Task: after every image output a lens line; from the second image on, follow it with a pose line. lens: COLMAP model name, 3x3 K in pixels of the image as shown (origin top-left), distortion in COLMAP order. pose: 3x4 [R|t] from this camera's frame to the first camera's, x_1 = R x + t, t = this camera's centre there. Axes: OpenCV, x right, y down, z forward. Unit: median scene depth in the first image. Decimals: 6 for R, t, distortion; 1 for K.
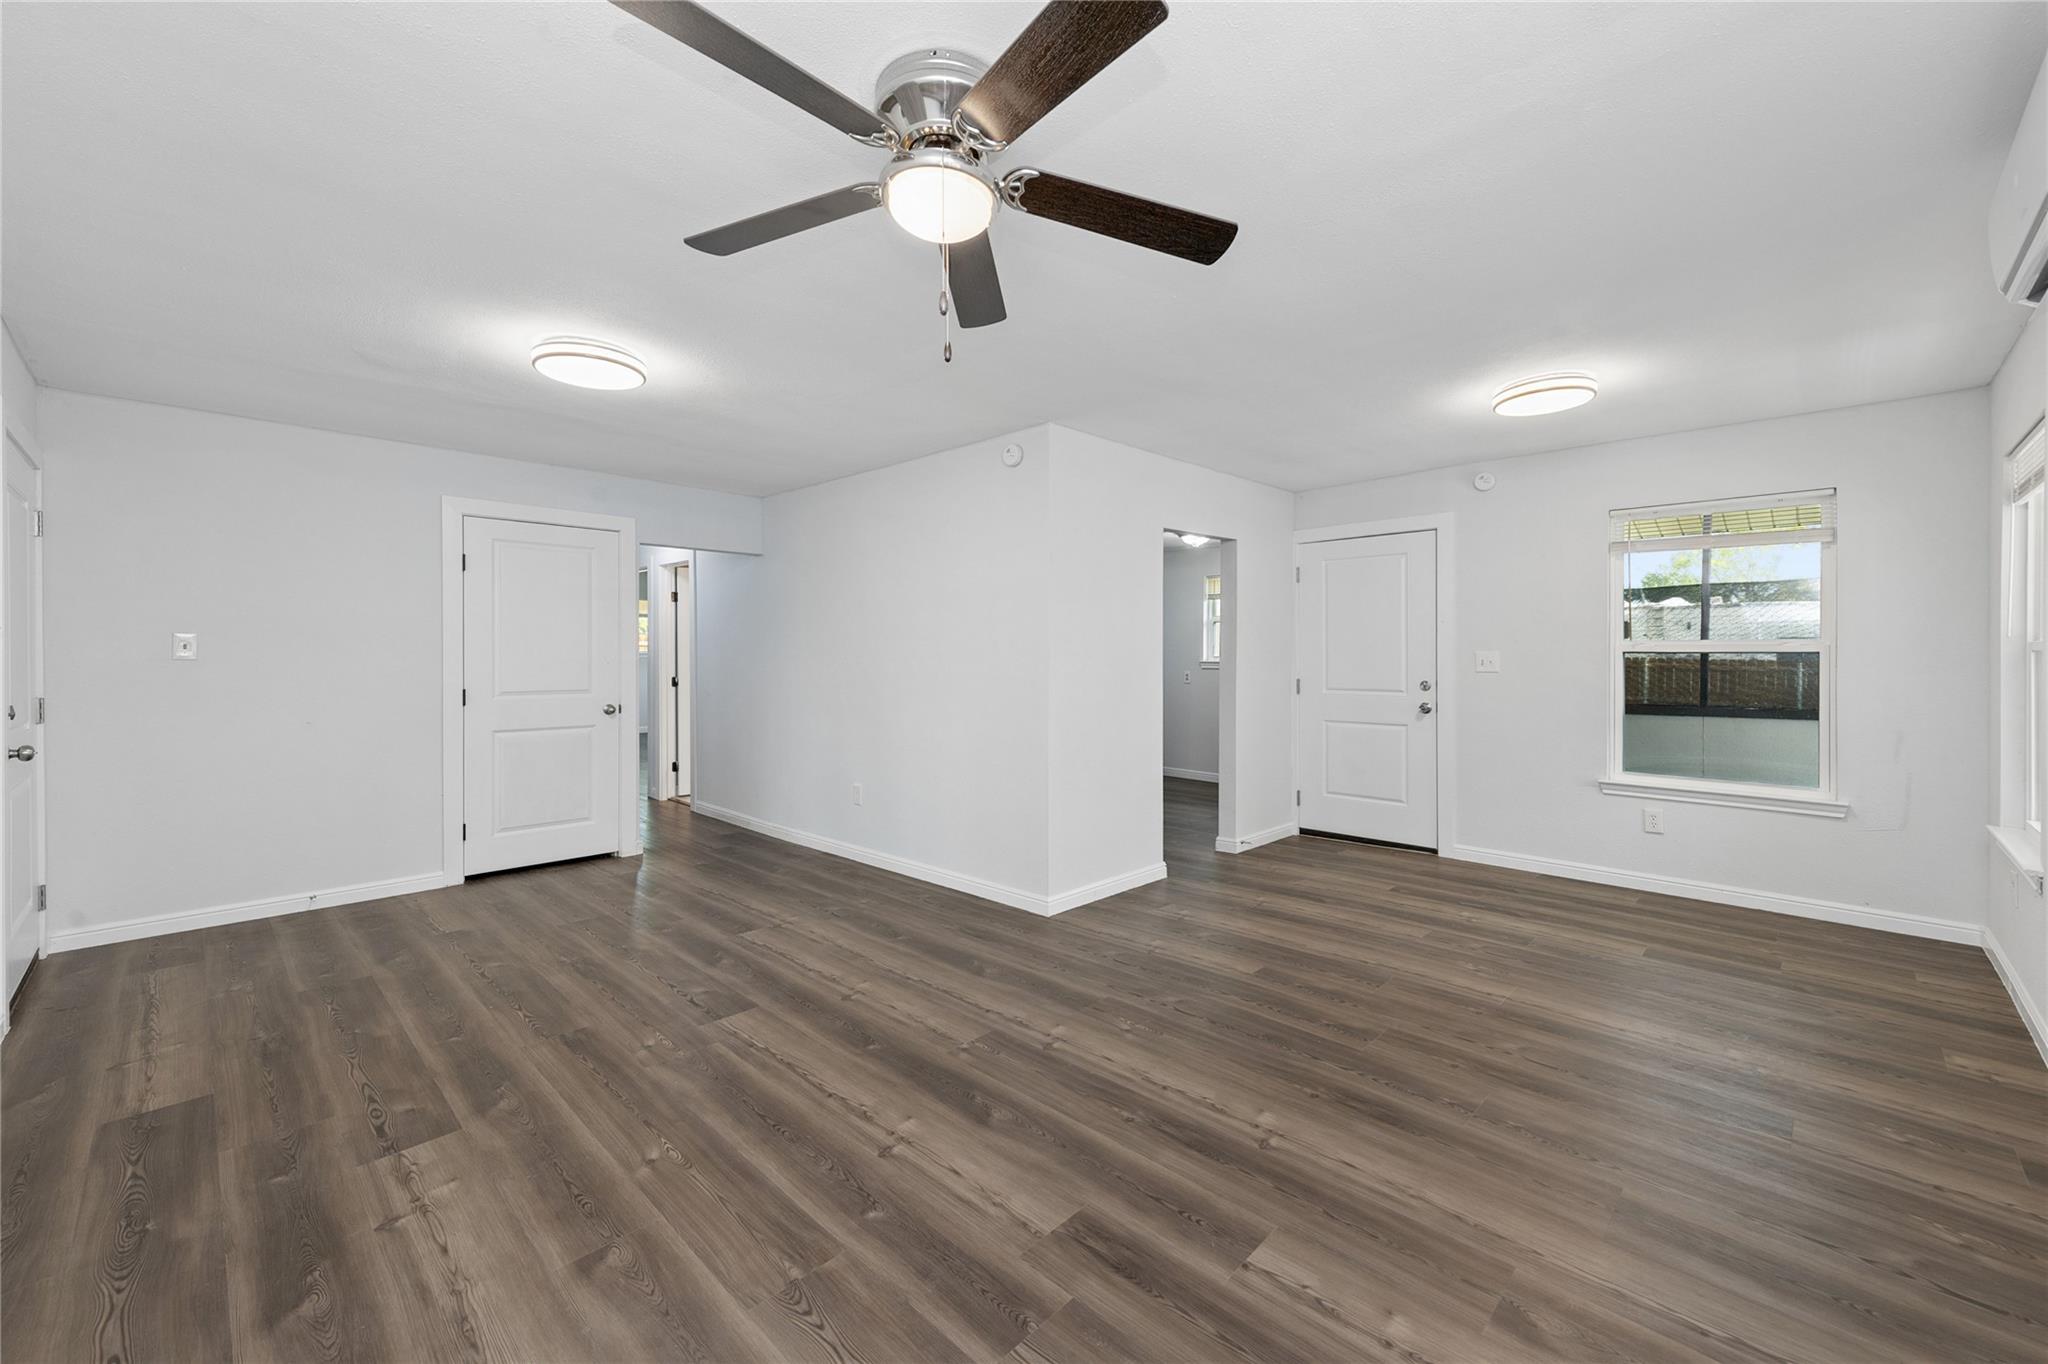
lens RADIAL K [[816.3, 0, 1037.7], [0, 816.3, 660.3], [0, 0, 1]] dist [0.015418, -0.000206]
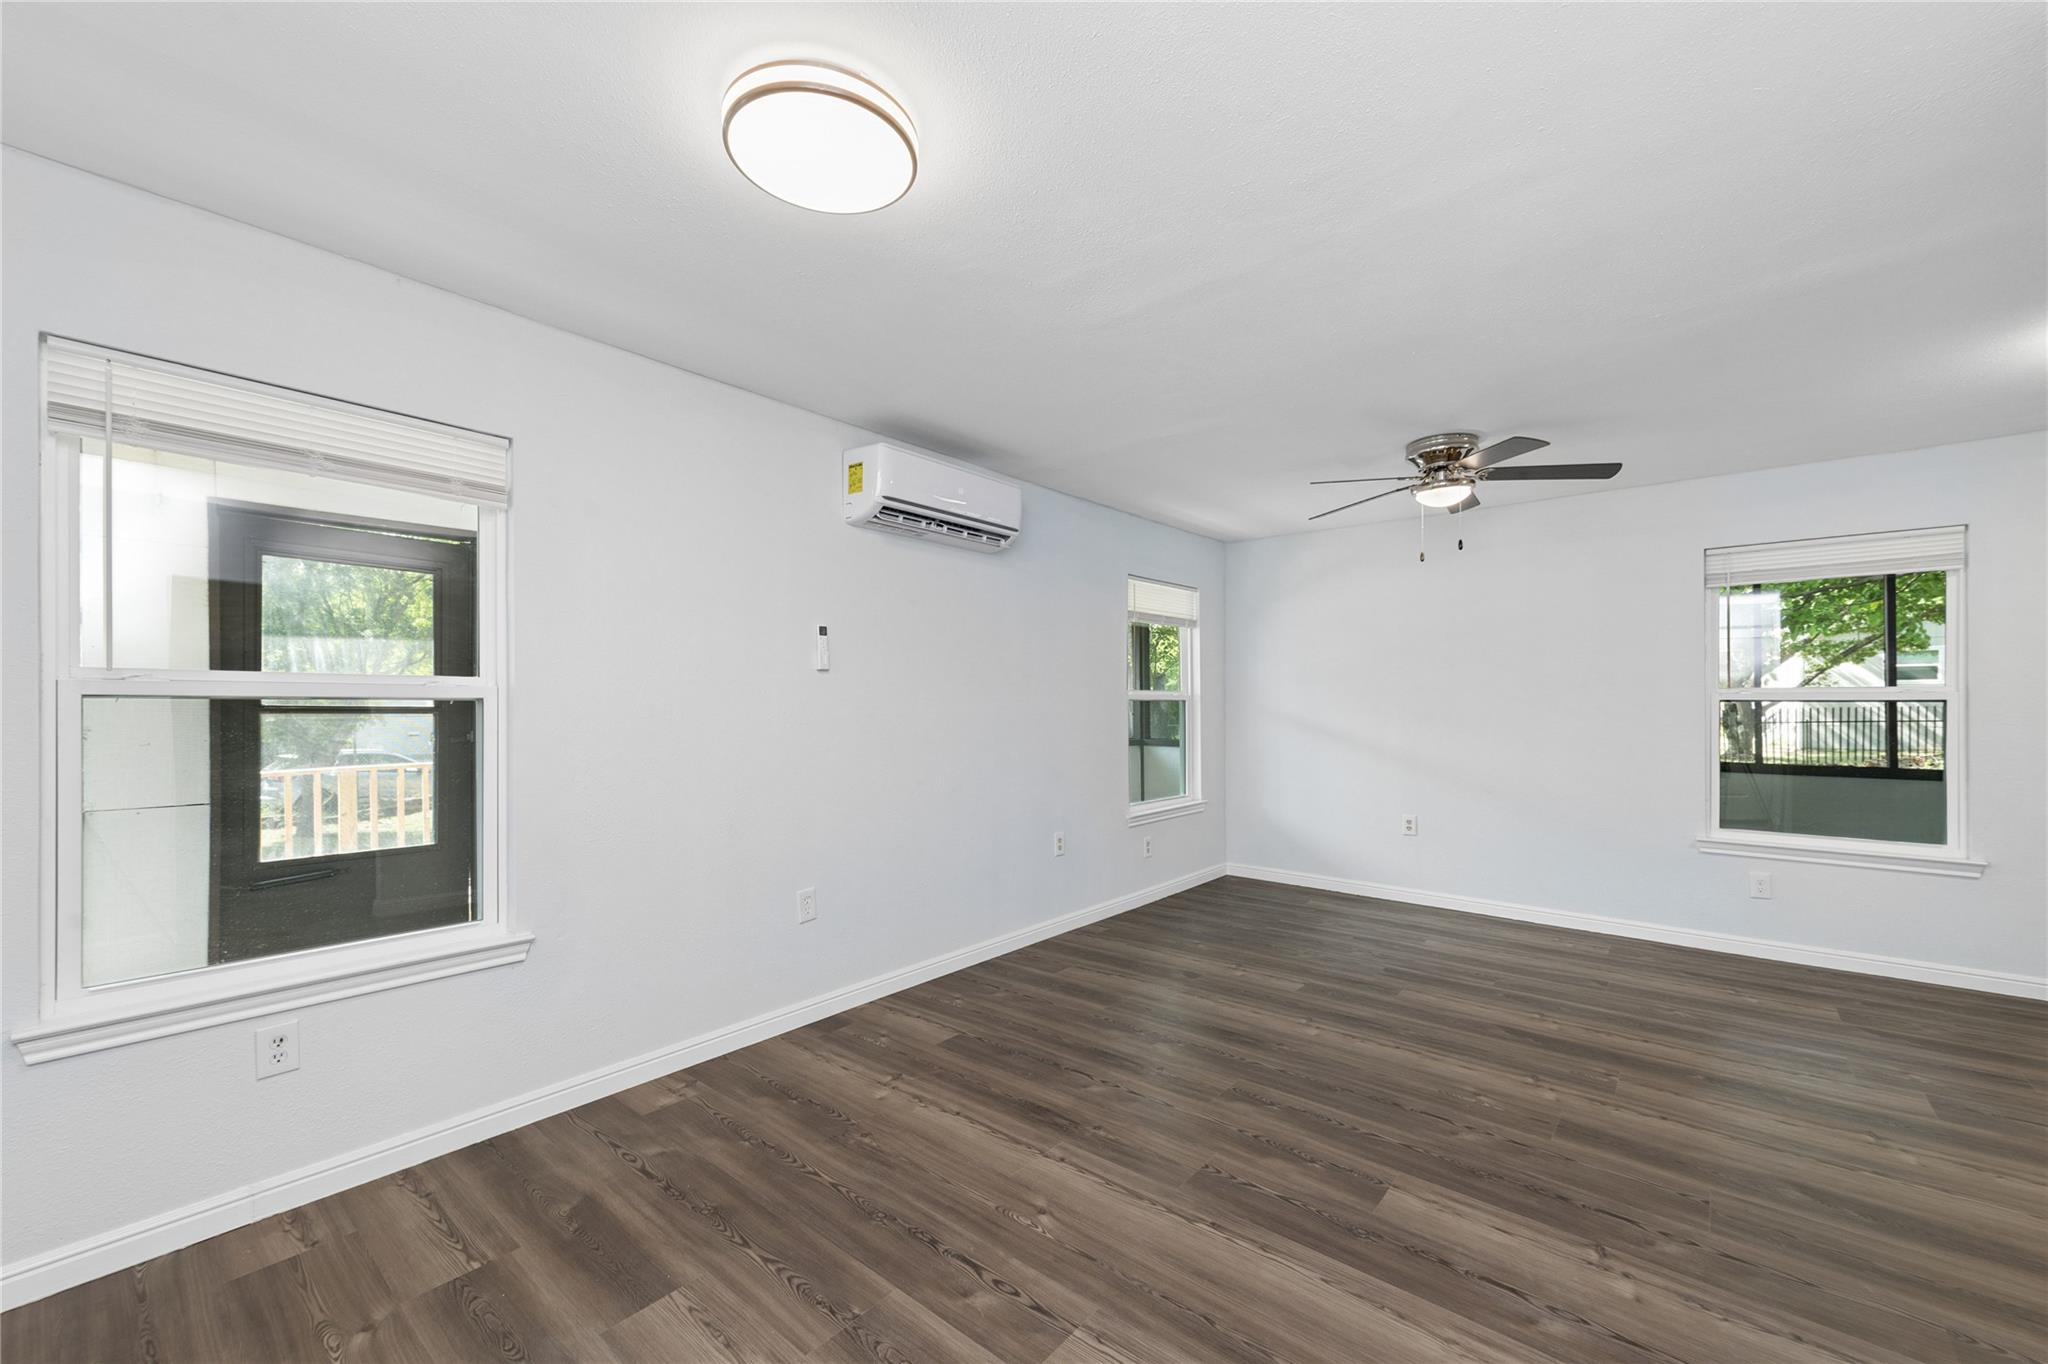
lens RADIAL K [[816.3, 0, 1020.7], [0, 816.3, 709.5], [0, 0, 1]] dist [0.015418, -0.000206]
pose [[-0.998178, 0.000500, -0.060343, 0.741913], [-0.000170, 0.999938, 0.011100, -0.008996], [0.060345, 0.011090, -0.998116, 2.036756]]
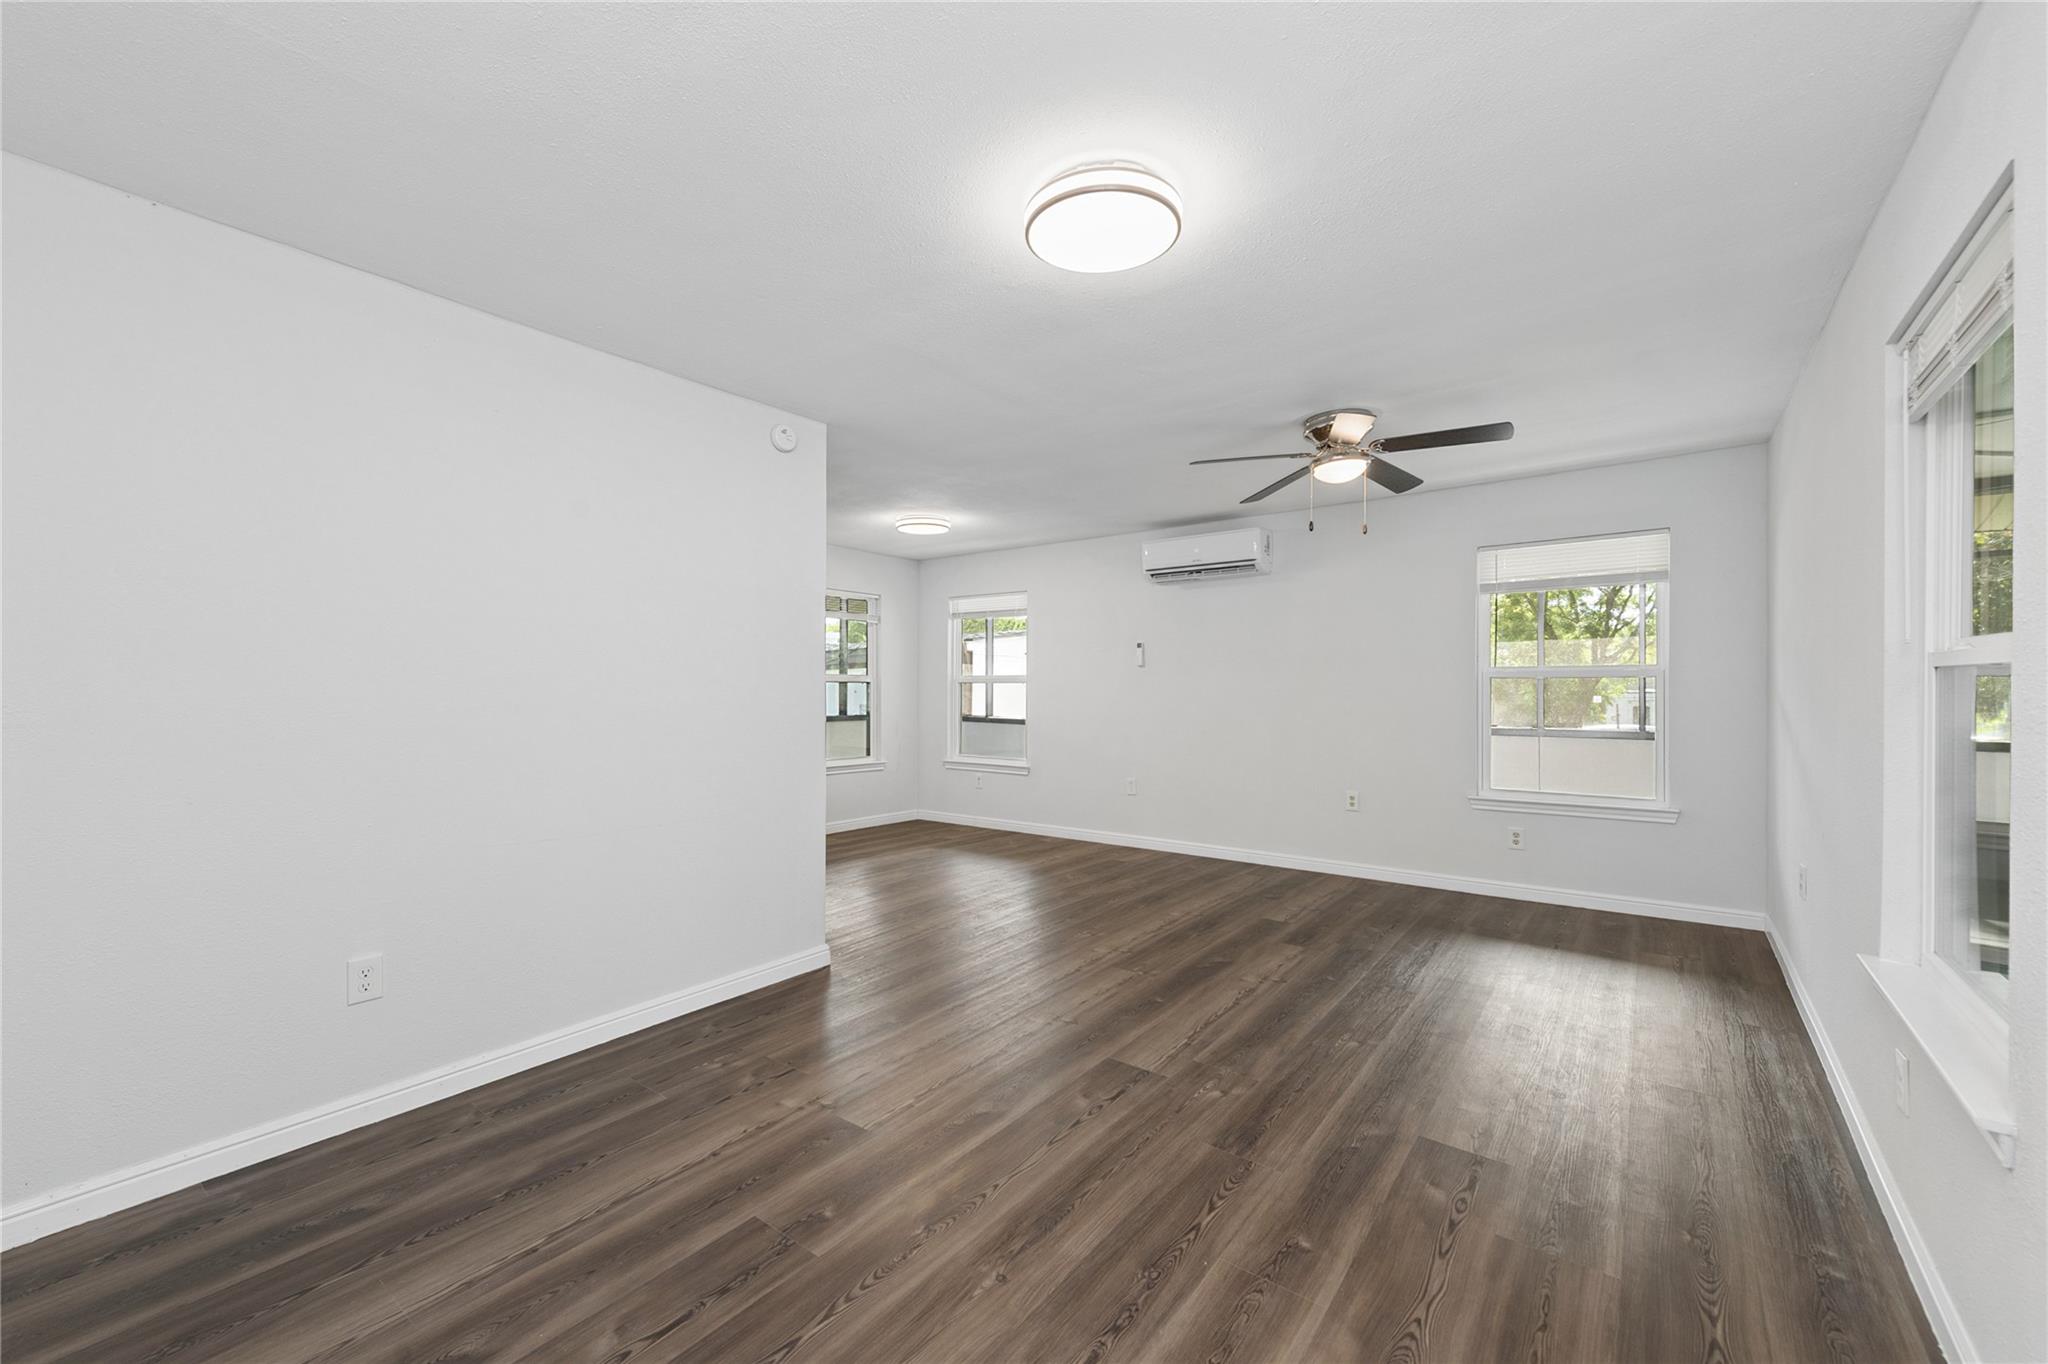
lens RADIAL K [[816.3, 0, 1022.3], [0, 816.3, 693.6], [0, 0, 1]] dist [0.015418, -0.000206]
pose [[-0.112882, -0.006834, 0.993585, -1.404509], [0.001581, 0.999974, 0.007057, 0.011065], [-0.993607, 0.002368, -0.112868, 1.364972]]
